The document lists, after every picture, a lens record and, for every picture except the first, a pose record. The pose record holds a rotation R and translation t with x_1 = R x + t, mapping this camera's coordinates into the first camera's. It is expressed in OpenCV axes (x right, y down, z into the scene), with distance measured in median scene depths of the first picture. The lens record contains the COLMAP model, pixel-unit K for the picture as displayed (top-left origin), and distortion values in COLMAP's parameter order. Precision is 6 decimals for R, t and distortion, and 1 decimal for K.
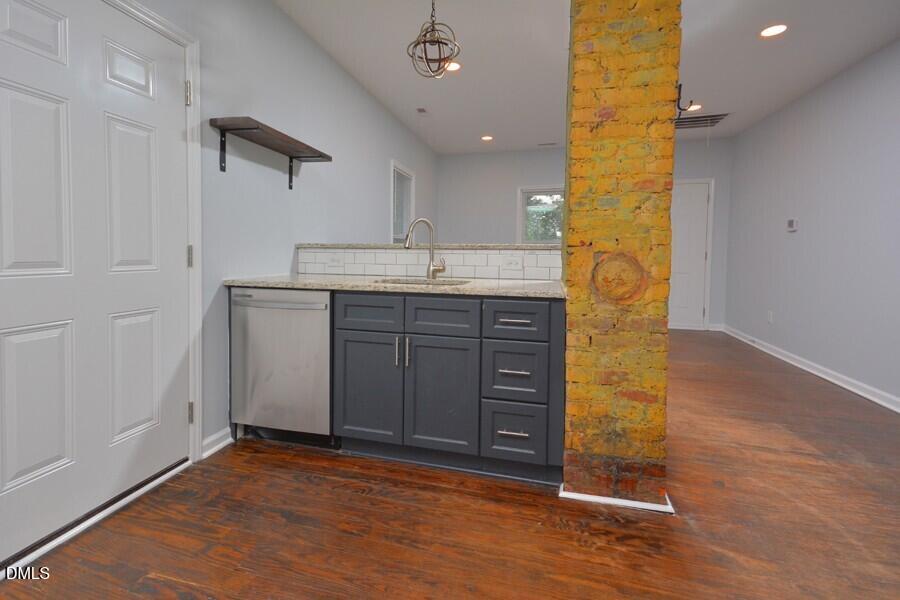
lens RADIAL K [[408.6, 0, 432.6], [0, 408.6, 266.7], [0, 0, 1]] dist [0.023954, -0.000024]
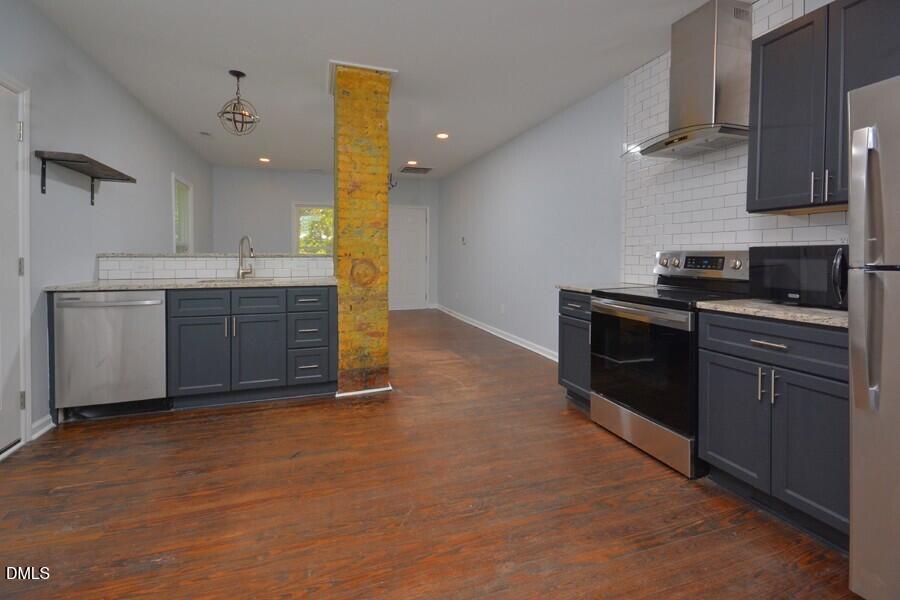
lens RADIAL K [[406.5, 0, 449.5], [0, 406.5, 263.8], [0, 0, 1]] dist [0.012402, -0.000486]
pose [[0.826490, -0.019539, 0.562612, -0.249678], [0.025829, 0.999661, -0.003225, 0.001817], [-0.562358, 0.017197, 0.826715, -0.695602]]
